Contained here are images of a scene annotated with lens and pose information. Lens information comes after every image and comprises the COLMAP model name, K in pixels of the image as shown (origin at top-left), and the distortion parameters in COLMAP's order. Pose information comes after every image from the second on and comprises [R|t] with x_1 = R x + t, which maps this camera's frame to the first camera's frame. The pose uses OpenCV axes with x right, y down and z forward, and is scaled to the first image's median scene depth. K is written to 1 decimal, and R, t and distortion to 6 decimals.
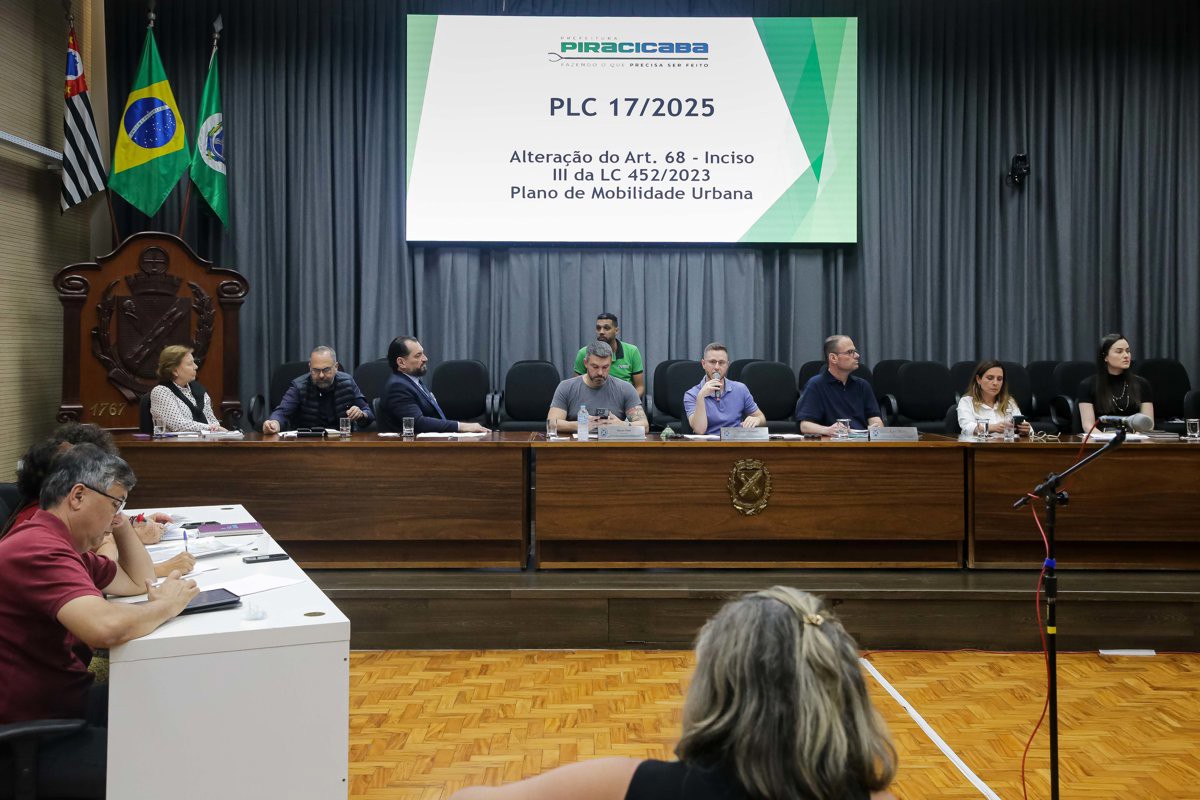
lens RADIAL K [[1199.8, 0, 595.6], [0, 1199.8, 327.7], [0, 0, 1]] dist [0.050048, -0.006876]
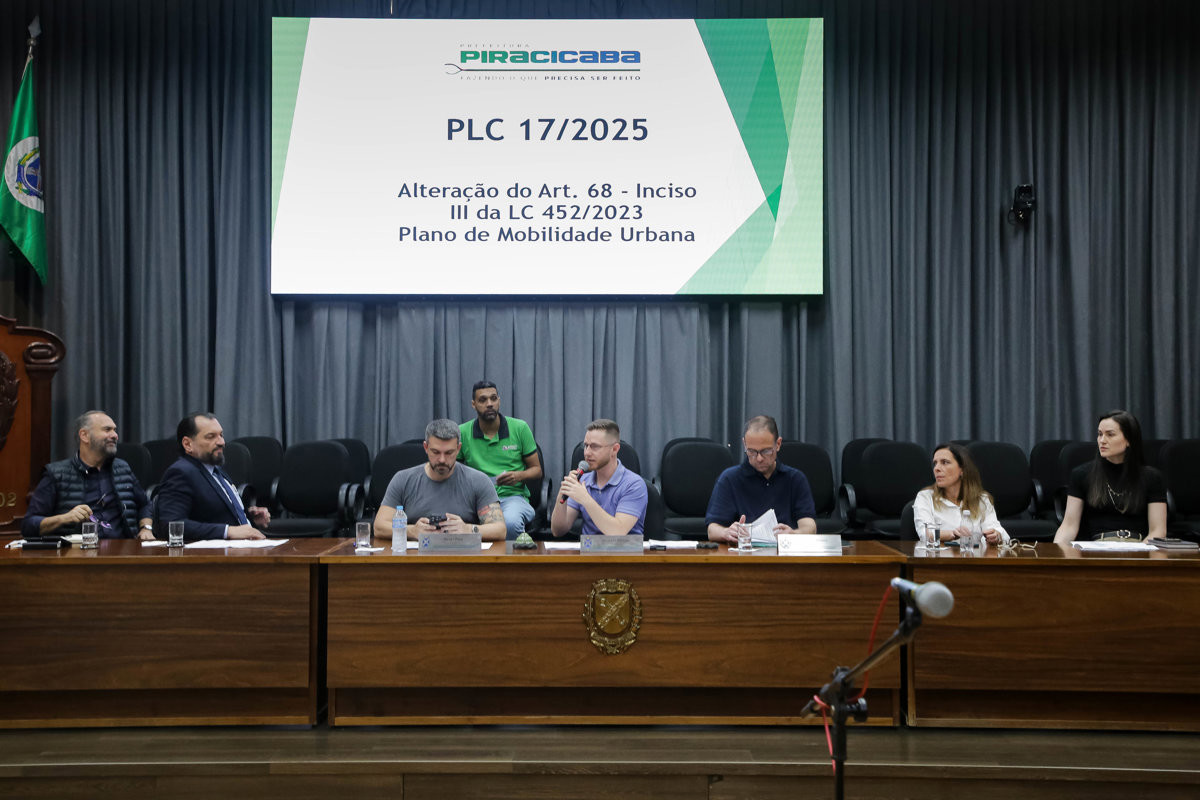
lens RADIAL K [[1300.4, 0, 607.0], [0, 1300.4, 371.6], [0, 0, 1]] dist [0.072958, 0.022230]
pose [[0.999750, -0.001958, -0.022257, 0.090583], [0.001591, 0.999863, -0.016459, -0.004174], [0.022286, 0.016420, 0.999617, 0.116811]]
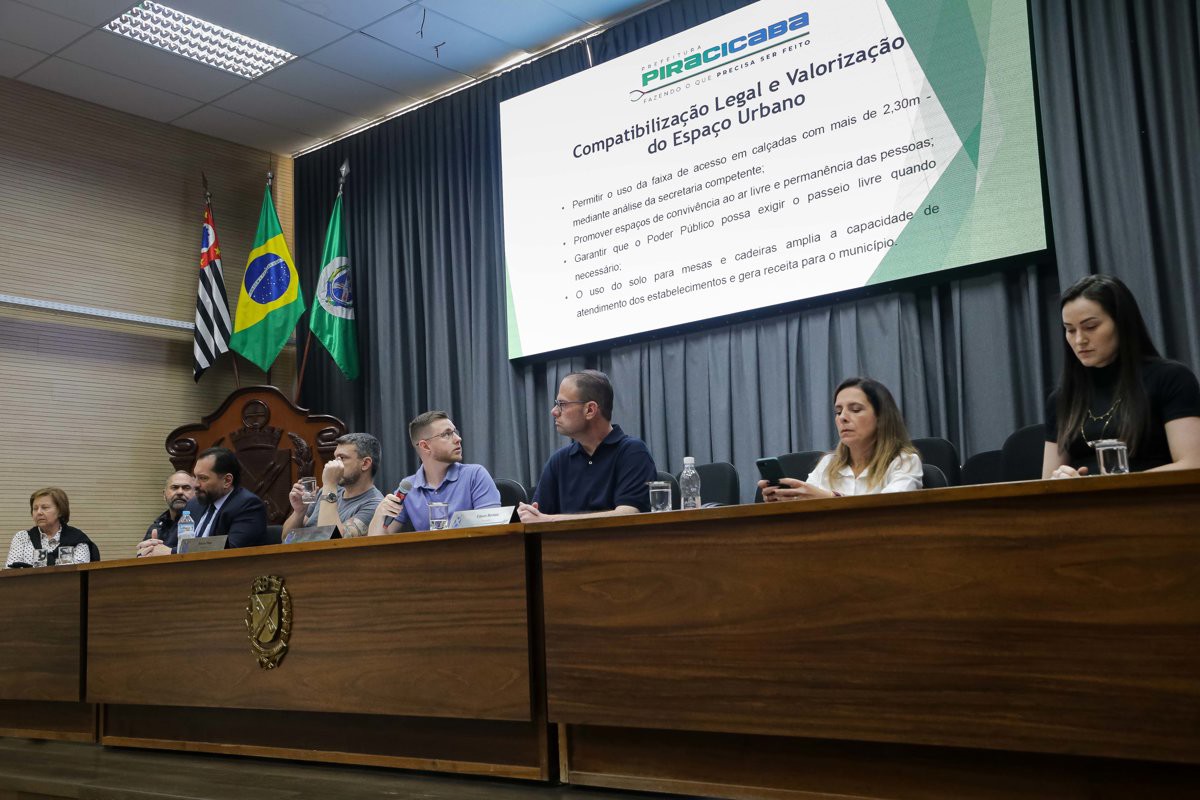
lens RADIAL K [[1187.8, 0, 600.0], [0, 1187.8, 400.0], [0, 0, 1]] dist [0.067675, 0.000751]
pose [[0.764269, -0.130943, -0.631464, 0.415832], [0.058955, 0.989256, -0.133782, 0.071259], [0.642197, 0.065018, 0.763777, 0.402491]]
